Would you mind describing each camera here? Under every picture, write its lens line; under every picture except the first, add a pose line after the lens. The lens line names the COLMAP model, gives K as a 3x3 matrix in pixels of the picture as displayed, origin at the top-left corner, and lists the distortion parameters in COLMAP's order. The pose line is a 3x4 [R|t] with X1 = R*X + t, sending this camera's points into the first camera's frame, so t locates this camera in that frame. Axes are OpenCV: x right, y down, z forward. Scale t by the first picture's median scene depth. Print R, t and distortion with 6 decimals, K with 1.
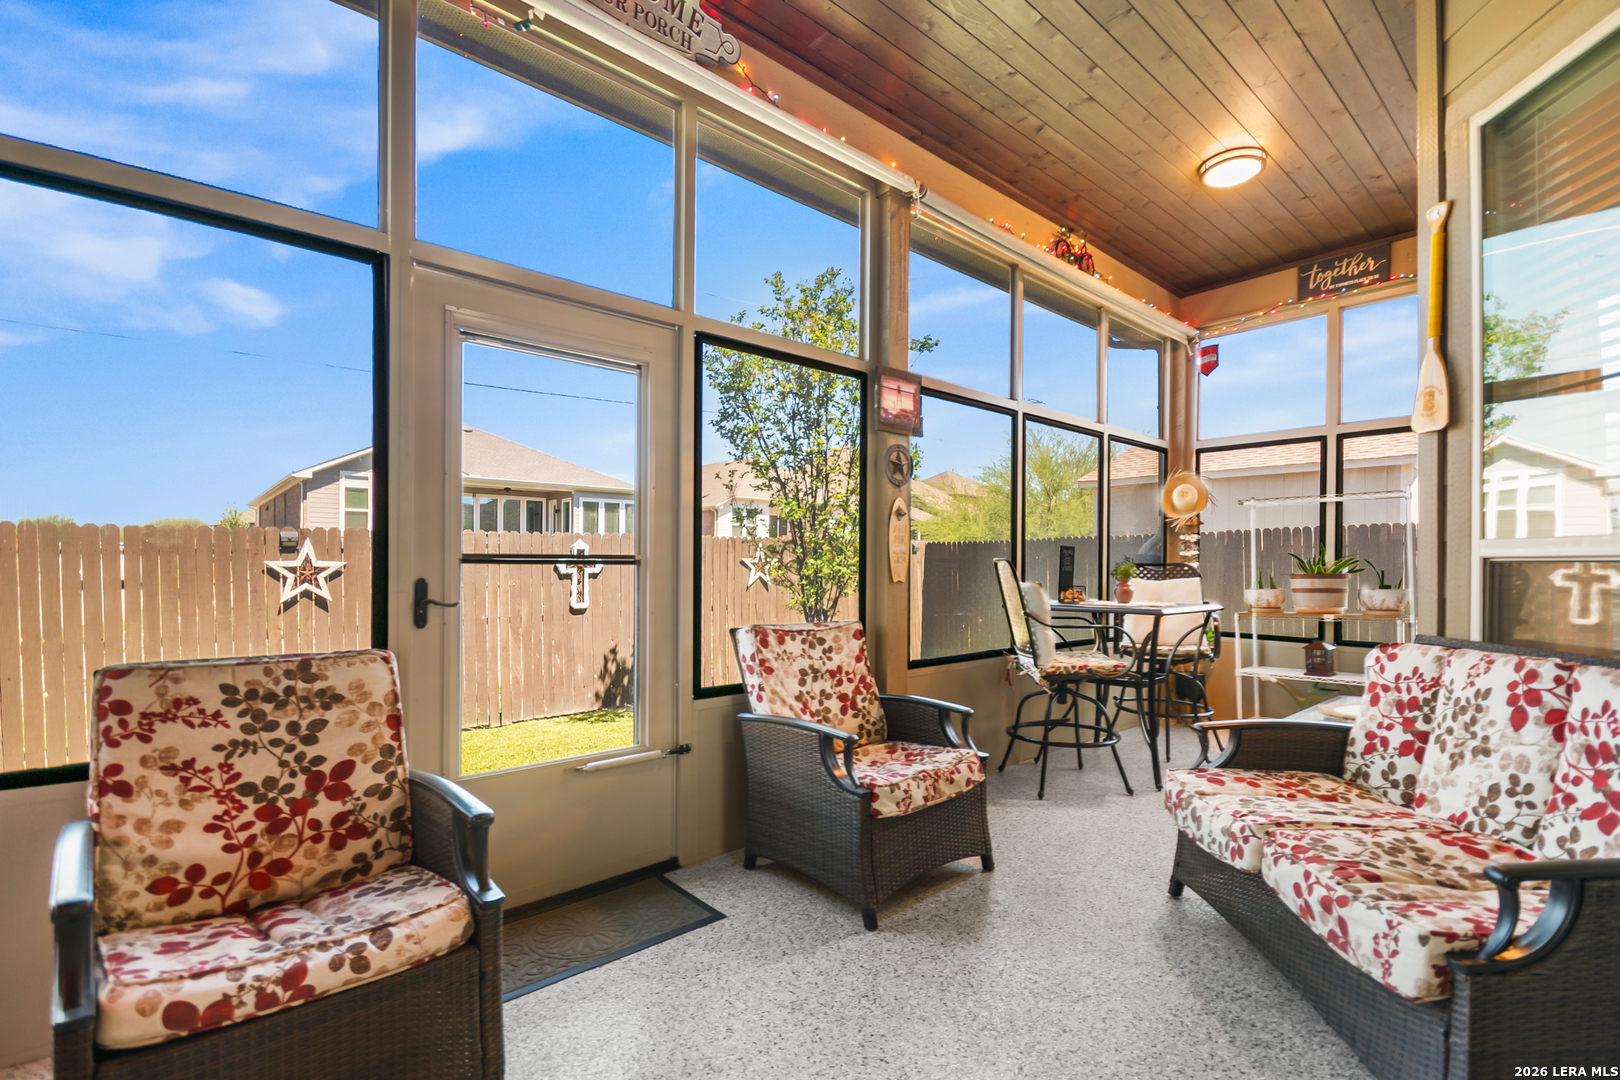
lens RADIAL K [[716.6, 0, 824.0], [0, 716.6, 550.5], [0, 0, 1]] dist [0.000333, -0.003184]
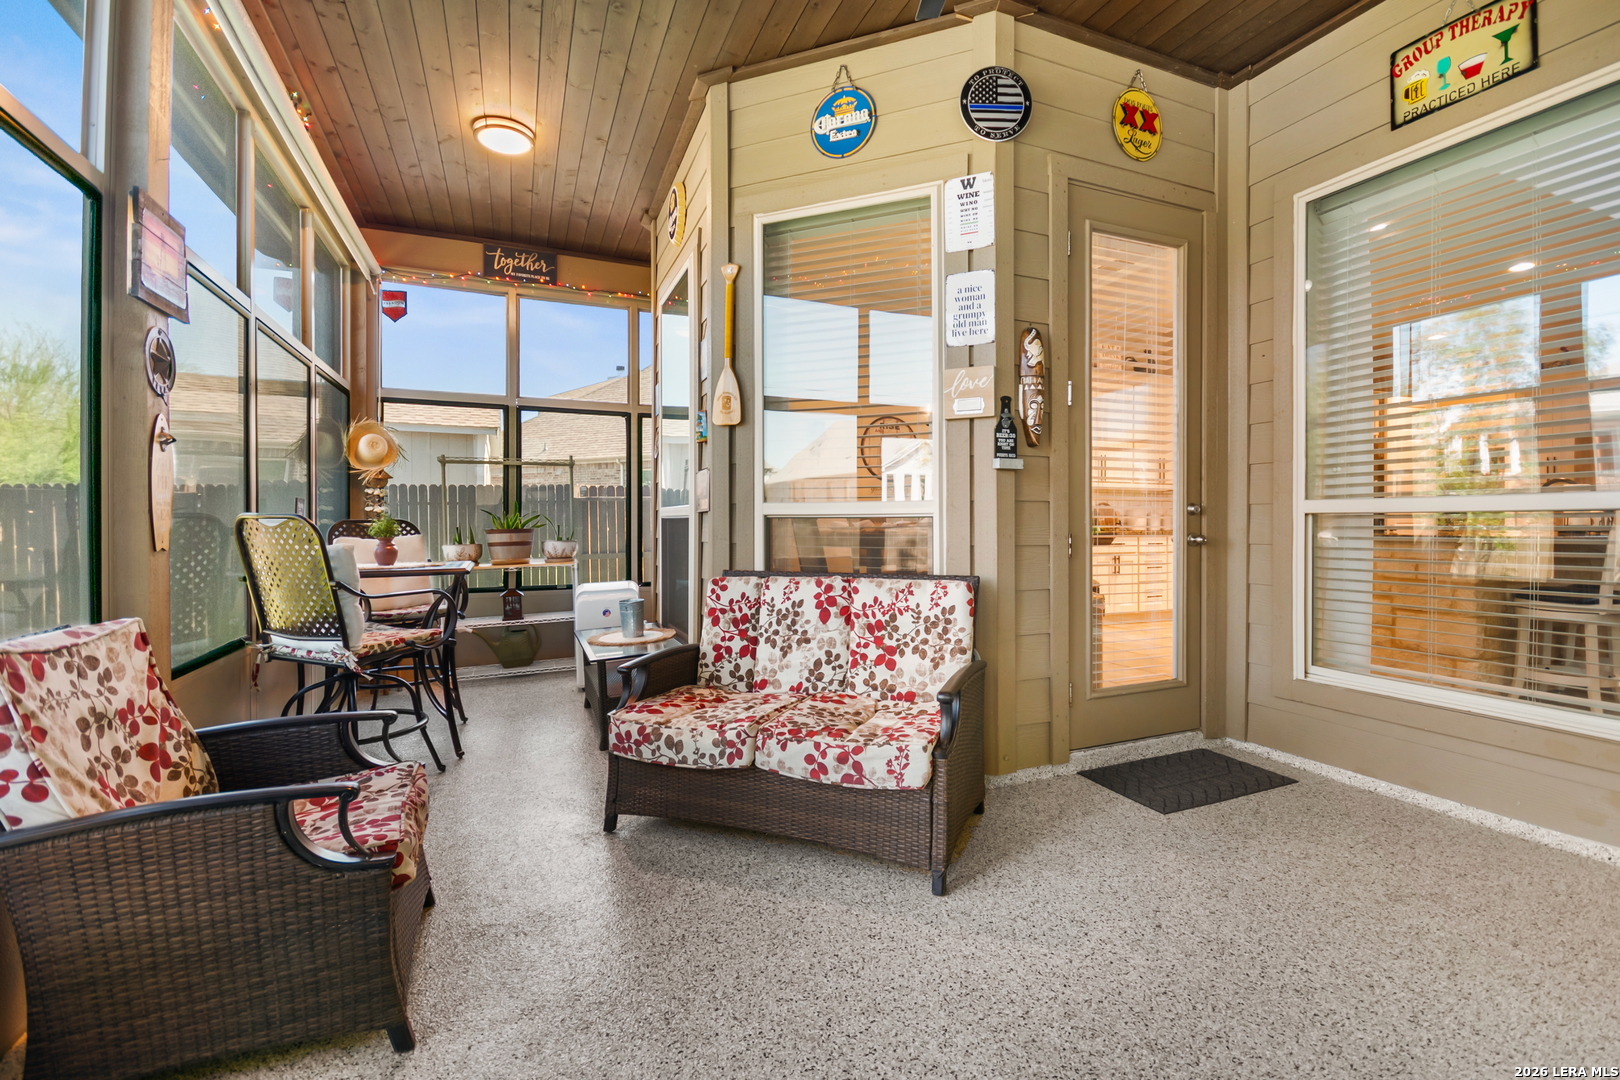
lens RADIAL K [[717.8, 0, 811.9], [0, 717.8, 518.6], [0, 0, 1]] dist [0.000171, -0.000038]
pose [[0.329987, 0.000168, 0.943985, -0.448311], [-0.015255, 0.999870, 0.005154, 0.007490], [-0.943862, -0.016102, 0.329947, 0.398876]]
